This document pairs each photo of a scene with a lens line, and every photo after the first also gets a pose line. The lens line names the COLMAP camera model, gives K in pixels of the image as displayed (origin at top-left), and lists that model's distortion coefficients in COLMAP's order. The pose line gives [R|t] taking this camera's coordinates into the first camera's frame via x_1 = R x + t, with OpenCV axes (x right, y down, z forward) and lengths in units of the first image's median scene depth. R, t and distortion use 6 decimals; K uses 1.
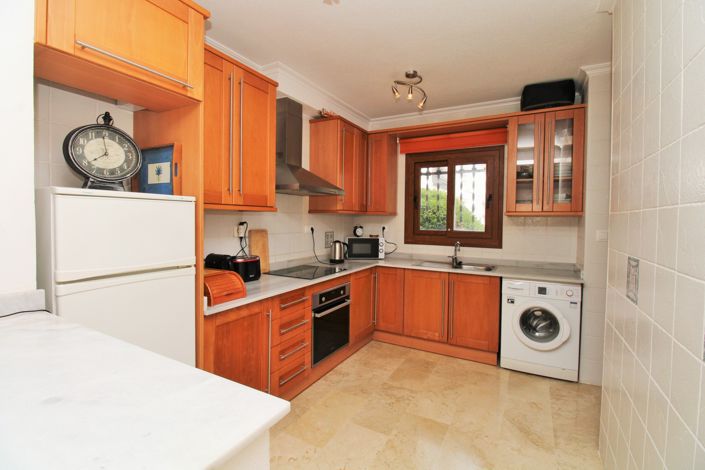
lens RADIAL K [[327.4, 0, 351.6], [0, 327.4, 227.7], [0, 0, 1]] dist [-0.027975, -0.001055]
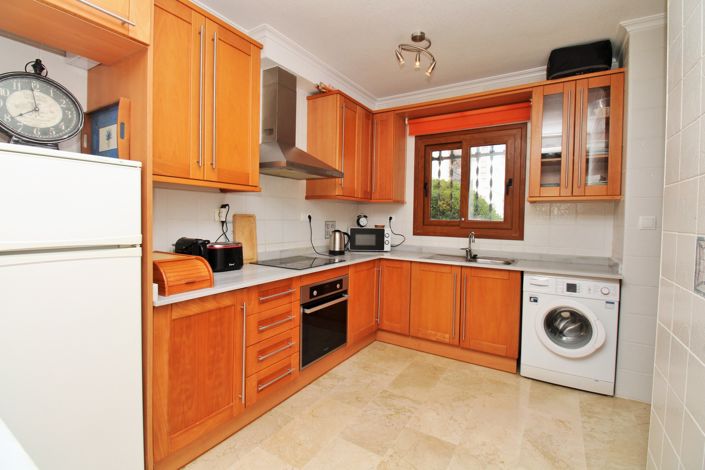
lens RADIAL K [[327.4, 0, 351.6], [0, 327.4, 227.7], [0, 0, 1]] dist [-0.027975, -0.001055]
pose [[0.998594, 0.007440, -0.052486, 0.051780], [-0.007288, 0.999969, 0.003080, 0.036015], [0.052507, -0.002693, 0.998617, 0.115891]]
